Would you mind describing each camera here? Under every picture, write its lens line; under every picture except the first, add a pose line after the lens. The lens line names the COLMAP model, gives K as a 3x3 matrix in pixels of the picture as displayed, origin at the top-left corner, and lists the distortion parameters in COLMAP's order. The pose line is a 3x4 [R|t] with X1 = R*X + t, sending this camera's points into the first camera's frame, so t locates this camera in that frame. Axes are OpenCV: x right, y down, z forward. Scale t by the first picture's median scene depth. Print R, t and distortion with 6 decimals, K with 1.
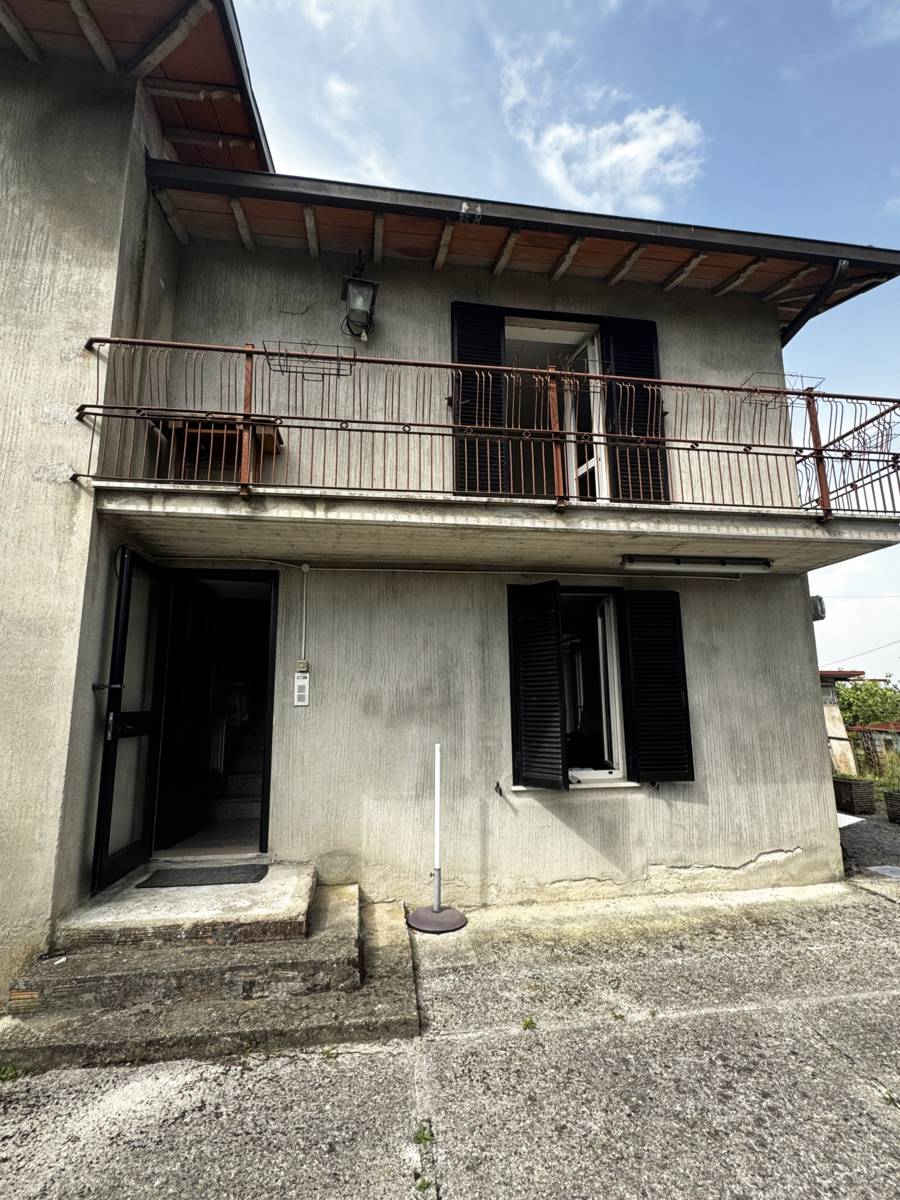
lens RADIAL K [[564.9, 0, 448.7], [0, 564.9, 604.5], [0, 0, 1]] dist [0.002656, -0.002154]
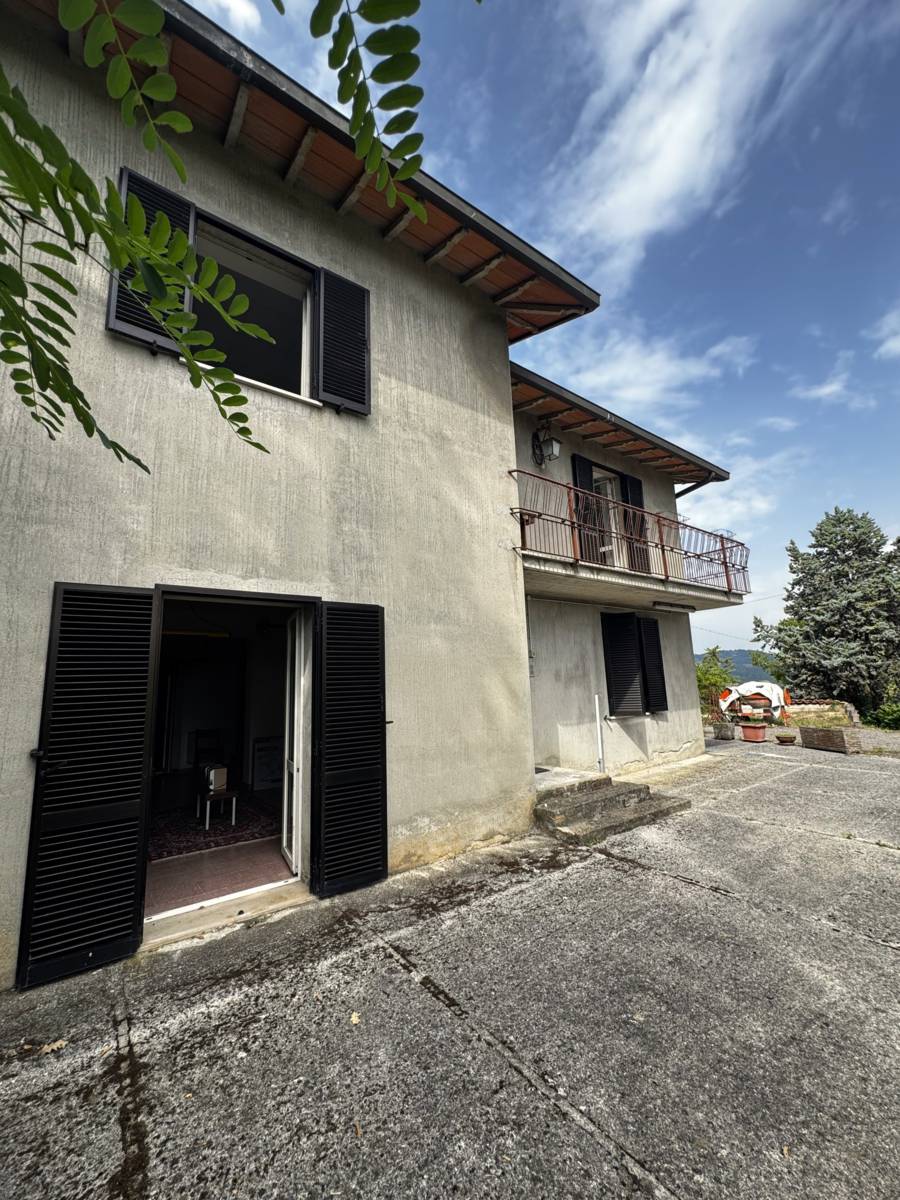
lens RADIAL K [[480.9, 0, 448.0], [0, 480.9, 597.1], [0, 0, 1]] dist [-0.008067, 0.001348]
pose [[0.881061, 0.065998, 0.468375, -1.187386], [-0.061274, 0.997799, -0.025334, -0.012390], [-0.469016, -0.006378, 0.883167, -0.191431]]
